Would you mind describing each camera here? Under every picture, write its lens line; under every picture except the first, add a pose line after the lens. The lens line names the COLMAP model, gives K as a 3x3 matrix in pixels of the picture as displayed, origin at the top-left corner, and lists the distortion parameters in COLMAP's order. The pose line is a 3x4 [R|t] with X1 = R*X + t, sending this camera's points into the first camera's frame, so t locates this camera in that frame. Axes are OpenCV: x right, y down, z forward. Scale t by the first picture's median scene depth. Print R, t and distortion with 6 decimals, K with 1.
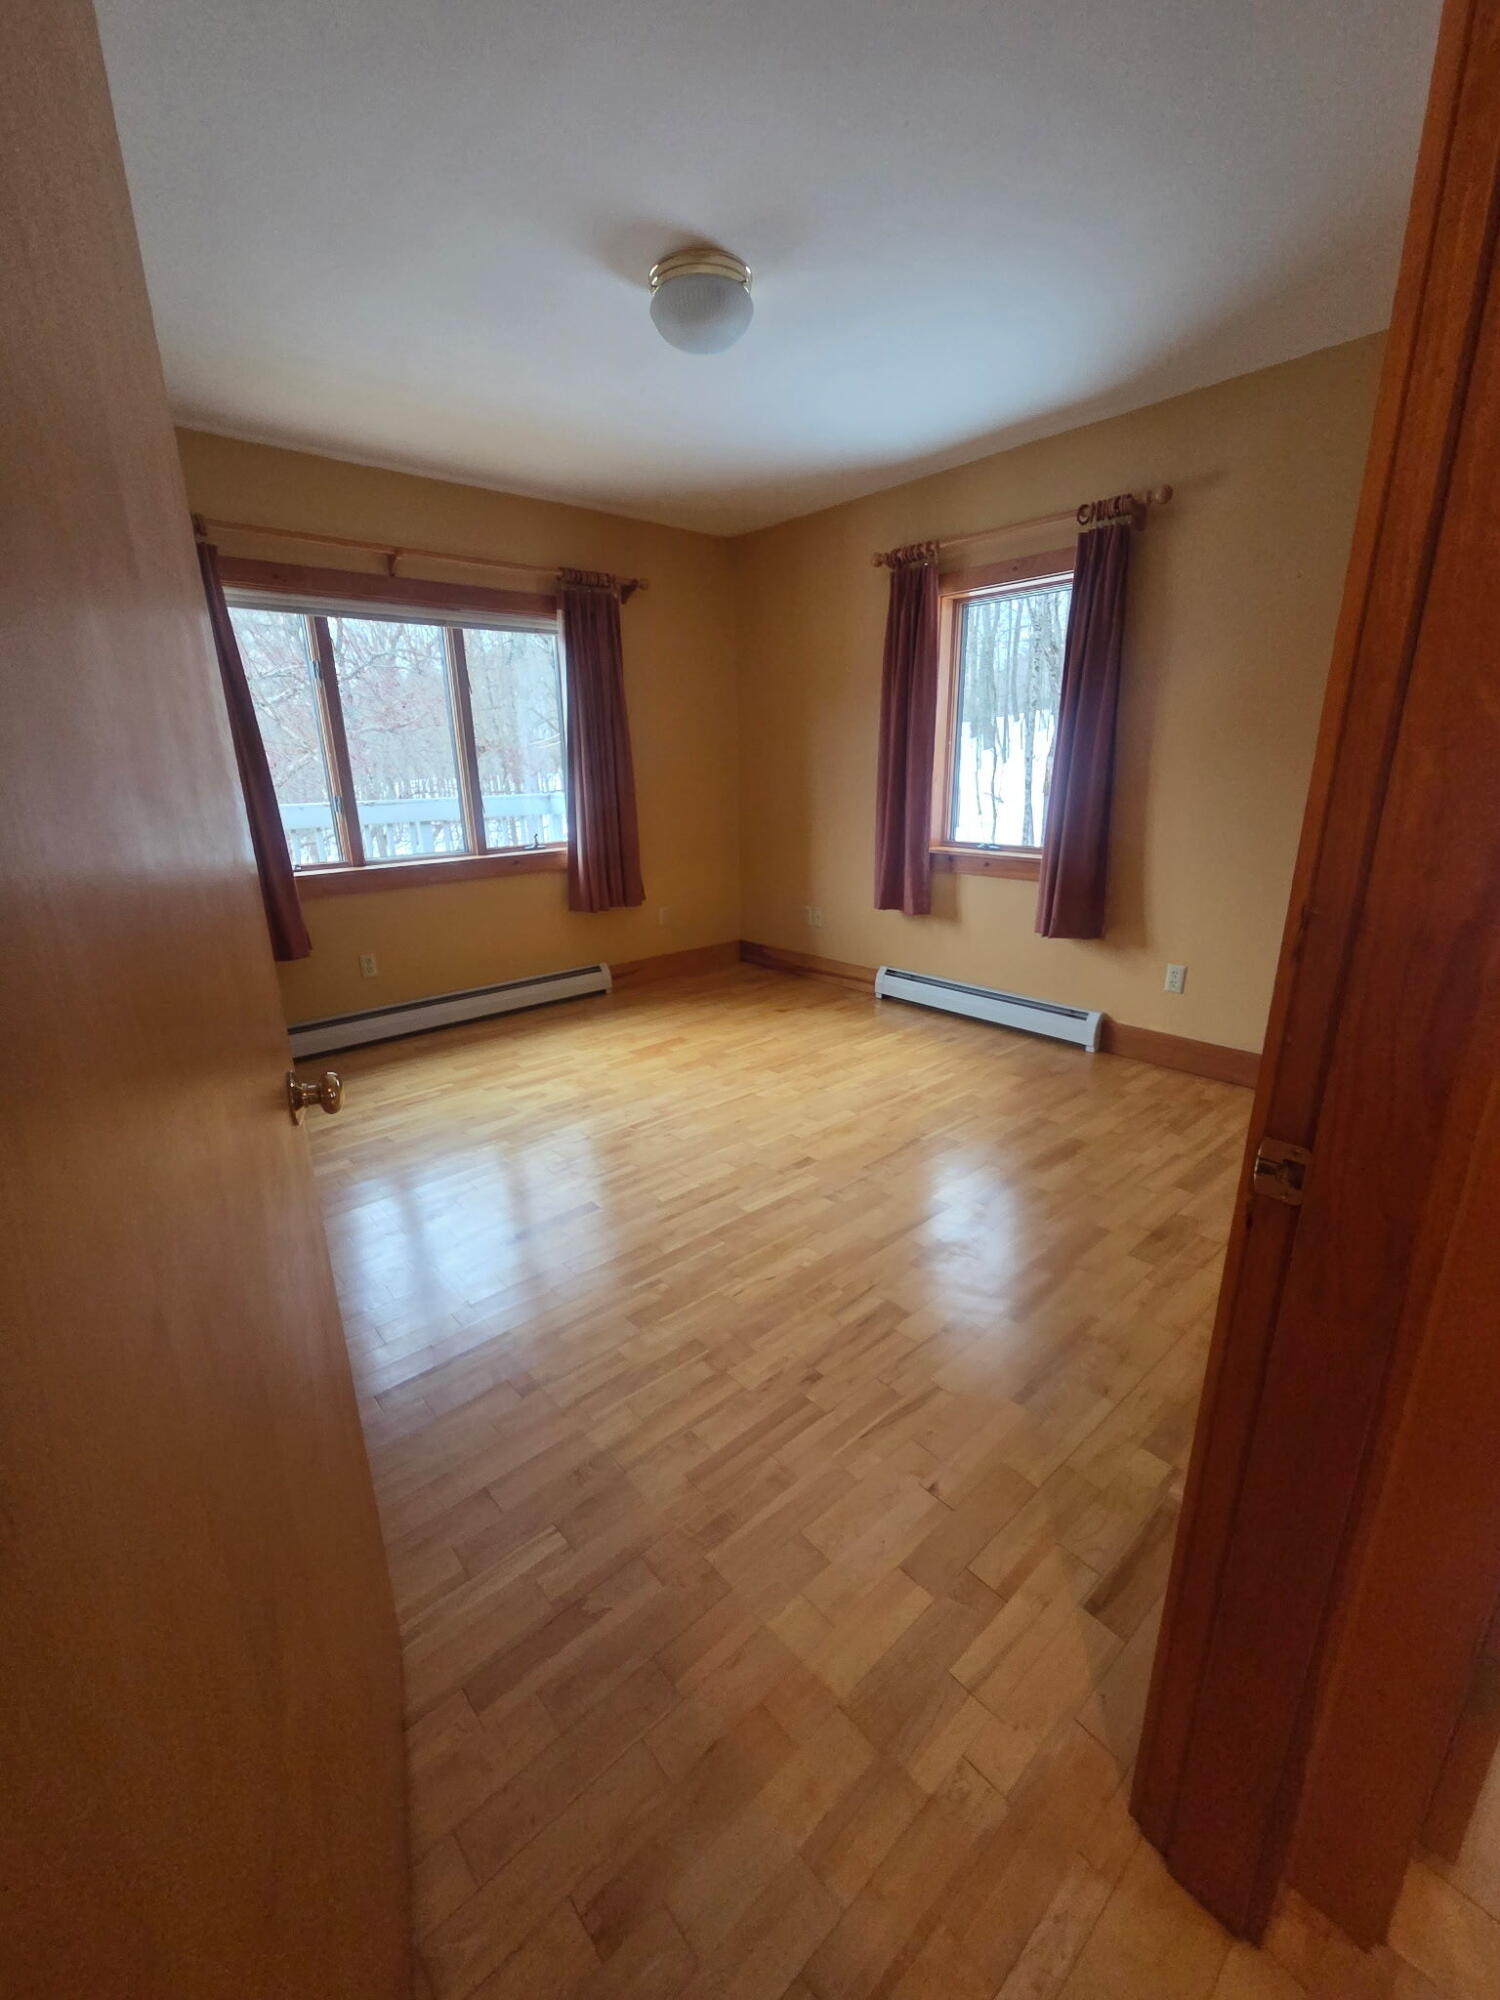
lens RADIAL K [[828.8, 0, 740.6], [0, 828.8, 1009.2], [0, 0, 1]] dist [-0.001655, 0.000698]
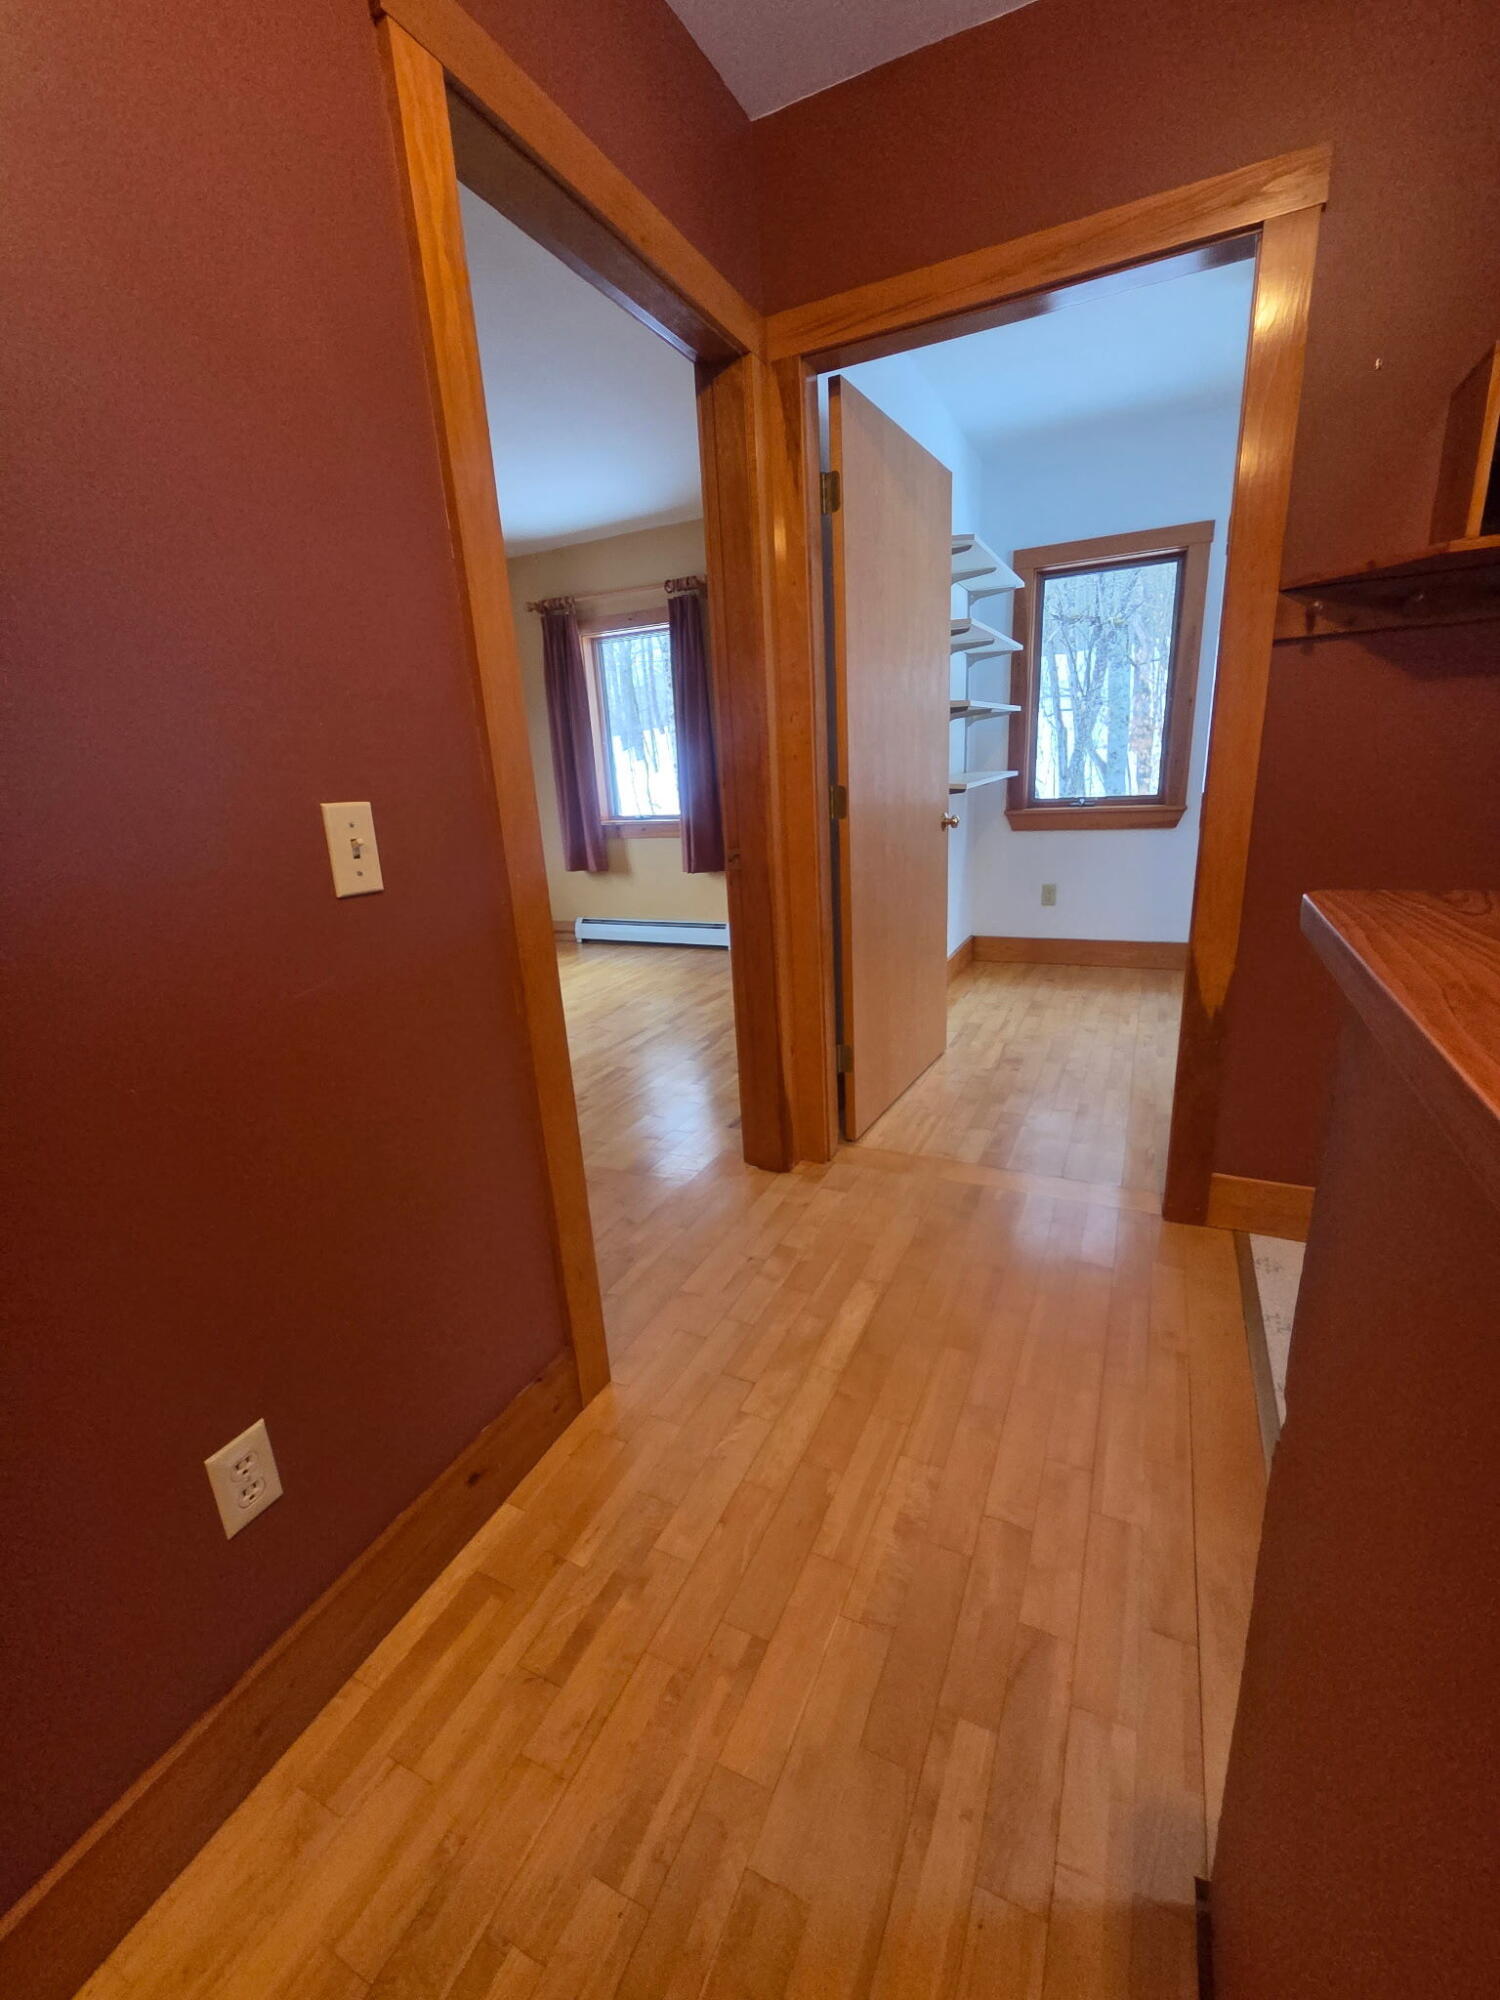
lens RADIAL K [[828.8, 0, 747.9], [0, 828.8, 1008.3], [0, 0, 1]] dist [-0.001655, 0.000698]
pose [[0.920248, -0.144632, 0.363628, -0.091100], [0.151171, 0.988451, 0.010578, 0.136142], [-0.360958, 0.045236, 0.931484, -0.345770]]
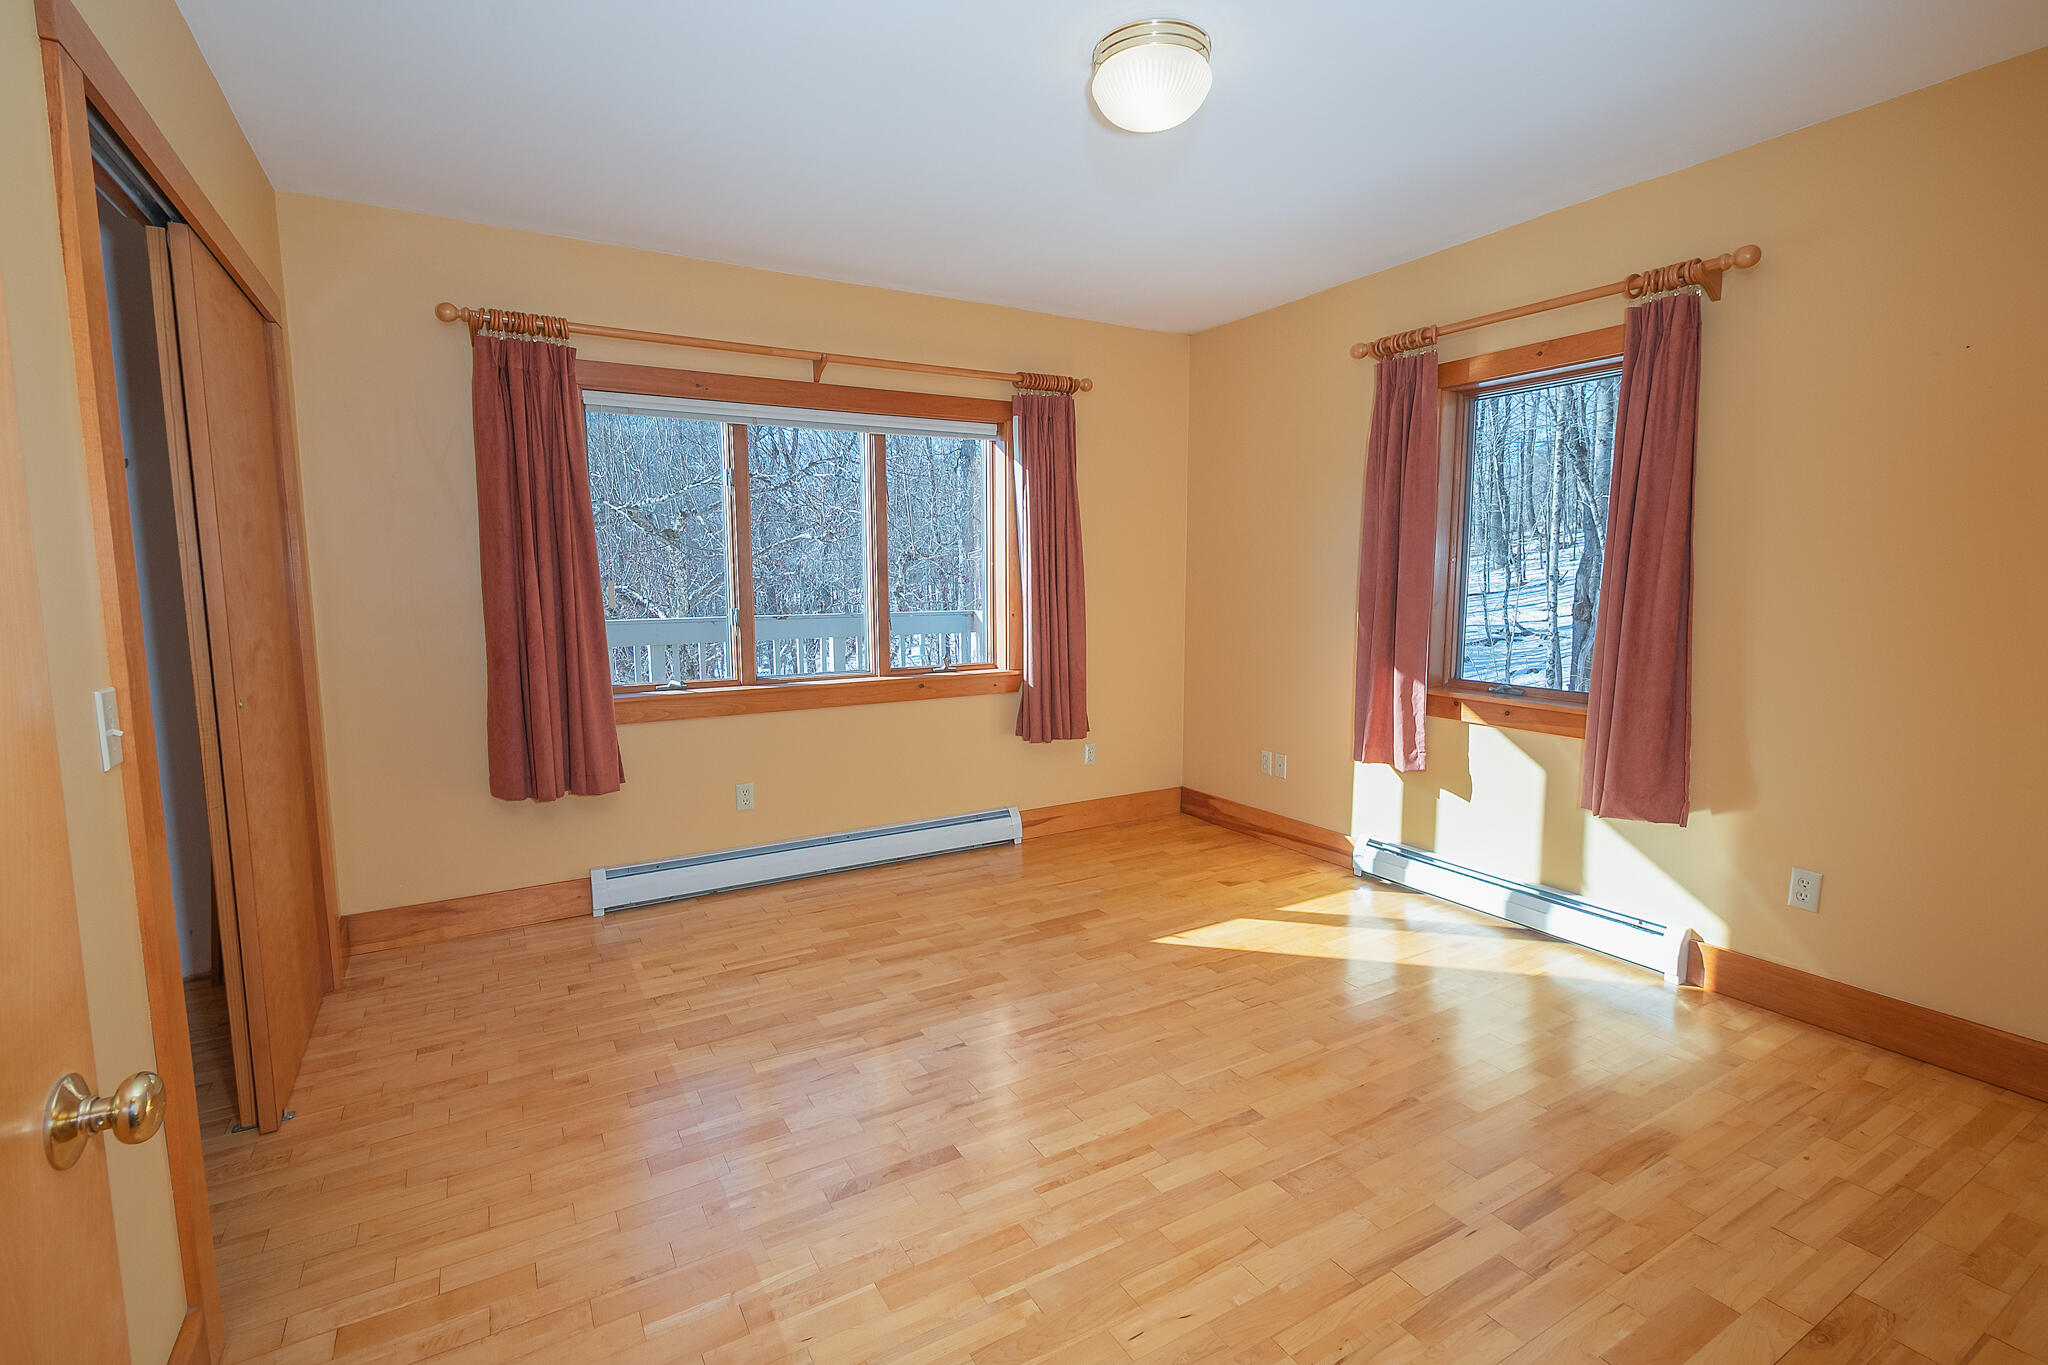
lens RADIAL K [[931.1, 0, 1018.8], [0, 931.1, 679.5], [0, 0, 1]] dist [0.005889, -0.000606]
pose [[0.981187, 0.036176, -0.189638, 0.016707], [-0.068427, 0.983683, -0.166390, -0.031941], [0.180525, 0.176236, 0.967653, 0.079625]]
